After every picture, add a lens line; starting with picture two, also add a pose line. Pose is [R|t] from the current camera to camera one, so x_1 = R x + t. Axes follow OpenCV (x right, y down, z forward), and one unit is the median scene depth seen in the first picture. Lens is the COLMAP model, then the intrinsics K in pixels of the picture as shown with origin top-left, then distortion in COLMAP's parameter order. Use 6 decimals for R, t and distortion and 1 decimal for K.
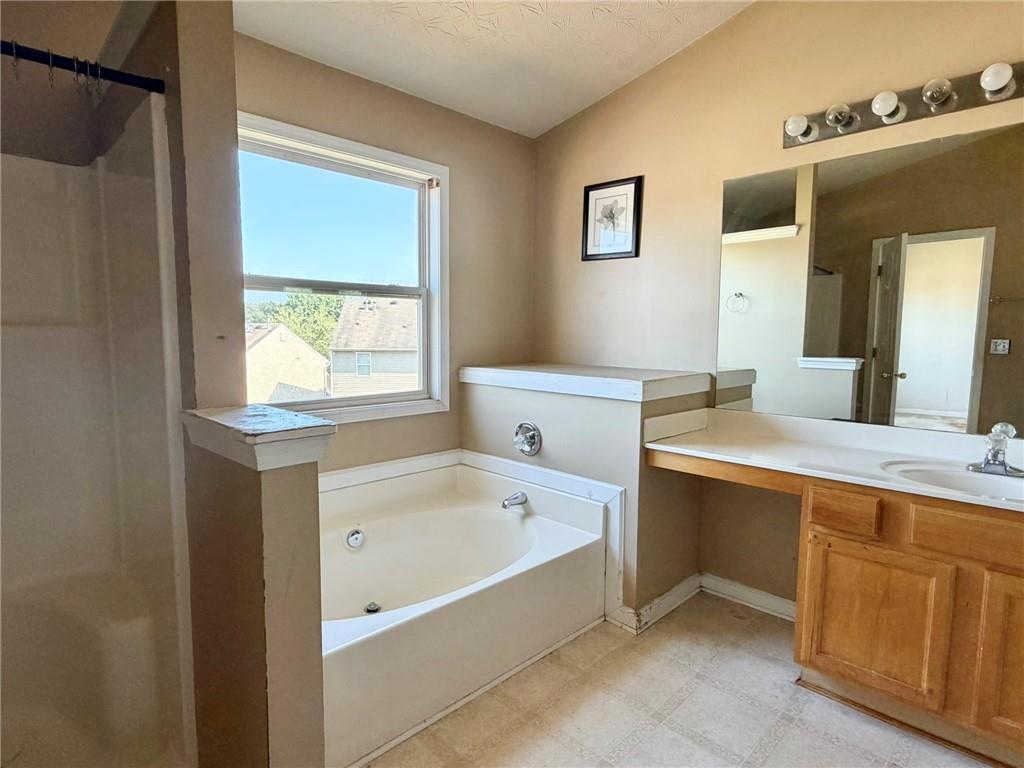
lens RADIAL K [[550.3, 0, 511.7], [0, 550.3, 380.2], [0, 0, 1]] dist [0.003539, -0.002601]
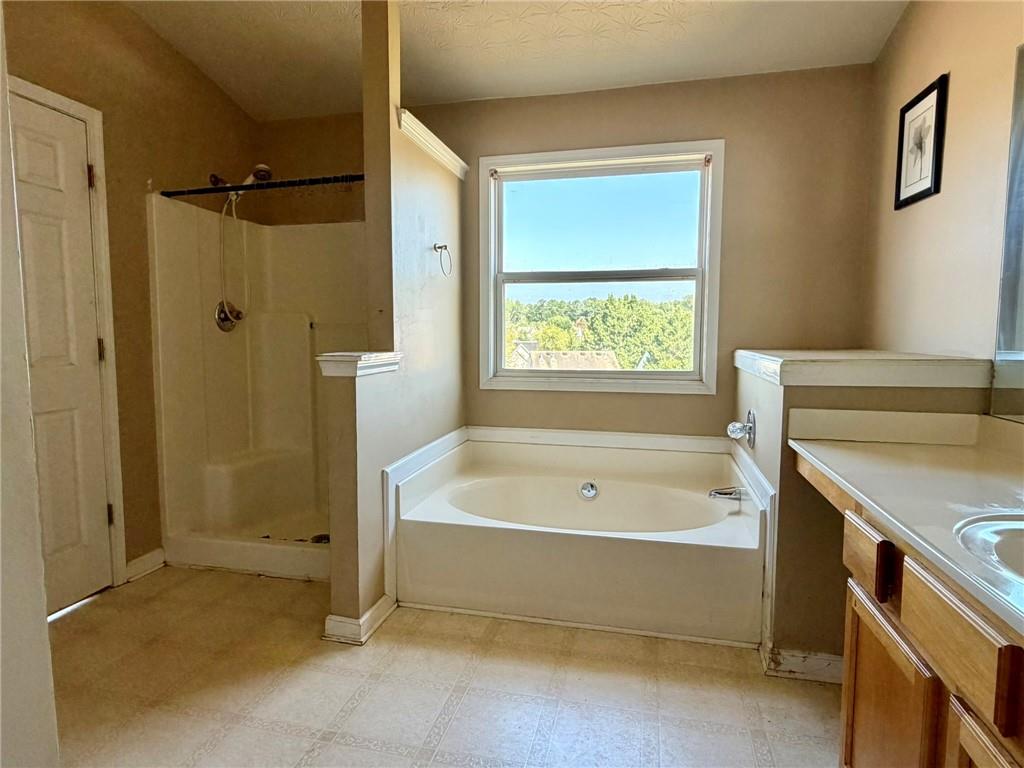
lens RADIAL K [[575.9, 0, 509.8], [0, 575.9, 384.9], [0, 0, 1]] dist [-0.016887, -0.001352]
pose [[0.524675, 0.069601, -0.848453, 0.561141], [-0.068655, 0.996865, 0.039321, 0.024840], [0.848530, 0.037620, 0.527809, 0.175514]]
